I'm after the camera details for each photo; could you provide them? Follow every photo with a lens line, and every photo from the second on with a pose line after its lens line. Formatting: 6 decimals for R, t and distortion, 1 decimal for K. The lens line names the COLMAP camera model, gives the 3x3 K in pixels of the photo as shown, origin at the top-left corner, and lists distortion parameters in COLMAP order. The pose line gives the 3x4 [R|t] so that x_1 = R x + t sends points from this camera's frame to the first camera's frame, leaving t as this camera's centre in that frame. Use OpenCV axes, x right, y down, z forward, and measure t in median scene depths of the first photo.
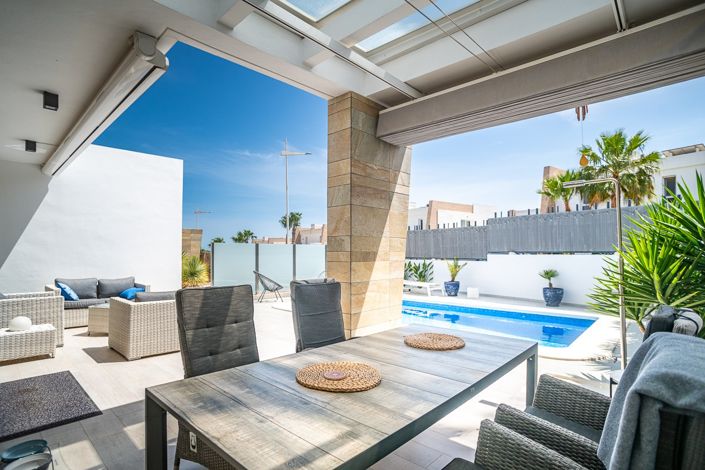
lens RADIAL K [[380.2, 0, 342.9], [0, 380.2, 248.5], [0, 0, 1]] dist [-0.013694, 0.000814]
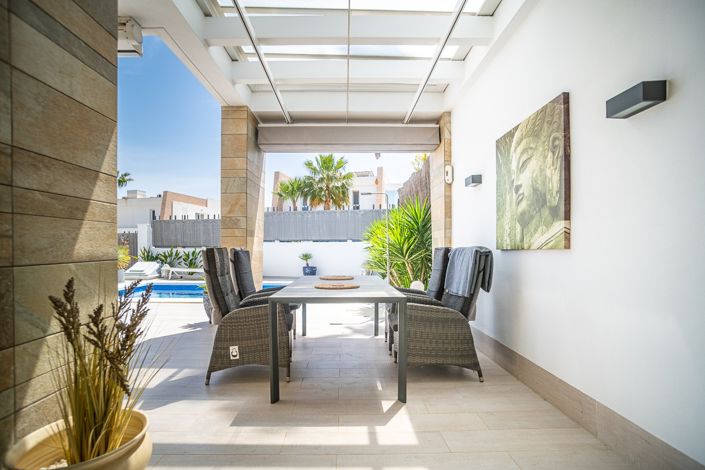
lens RADIAL K [[380.2, 0, 342.9], [0, 380.2, 248.5], [0, 0, 1]] dist [-0.013694, 0.000814]
pose [[0.745020, -0.002819, 0.667036, -0.140433], [-0.005825, 0.999925, 0.010731, 0.013634], [-0.667017, -0.011880, 0.744948, -0.044906]]
